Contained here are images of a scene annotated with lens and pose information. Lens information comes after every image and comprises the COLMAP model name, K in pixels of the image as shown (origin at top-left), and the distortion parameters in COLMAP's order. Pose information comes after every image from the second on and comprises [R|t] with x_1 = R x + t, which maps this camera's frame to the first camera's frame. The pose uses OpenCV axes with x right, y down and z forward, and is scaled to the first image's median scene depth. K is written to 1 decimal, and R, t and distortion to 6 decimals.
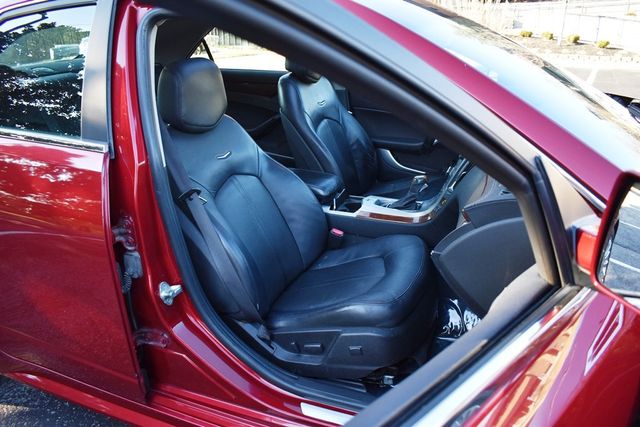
lens RADIAL K [[496.0, 0, 318.8], [0, 496.0, 214.5], [0, 0, 1]] dist [-0.100161, 0.011811]
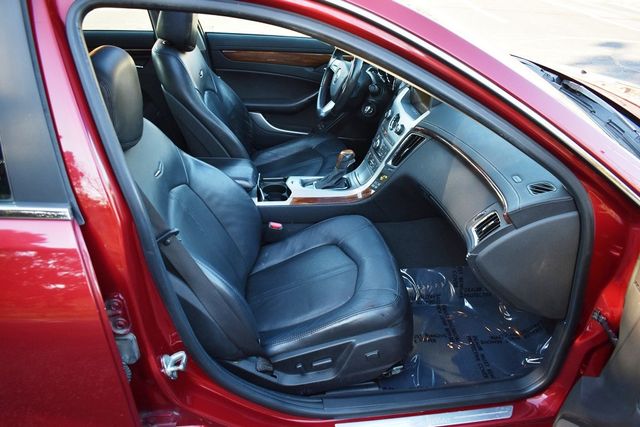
lens RADIAL K [[496.0, 0, 320.5], [0, 496.0, 215.6], [0, 0, 1]] dist [-0.100161, 0.011811]
pose [[0.879751, -0.202338, 0.430229, -0.355847], [0.132830, 0.973488, 0.186217, -0.180117], [-0.456502, -0.106678, 0.883304, 0.192879]]
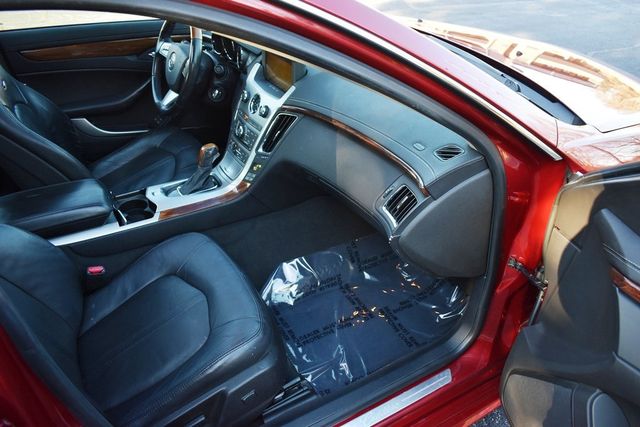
lens RADIAL K [[496.0, 0, 322.7], [0, 496.0, 214.7], [0, 0, 1]] dist [-0.100161, 0.011811]
pose [[0.621595, -0.409965, 0.667494, -0.360935], [0.267719, 0.911986, 0.310819, -0.227868], [-0.736170, -0.014503, 0.676641, 0.351031]]
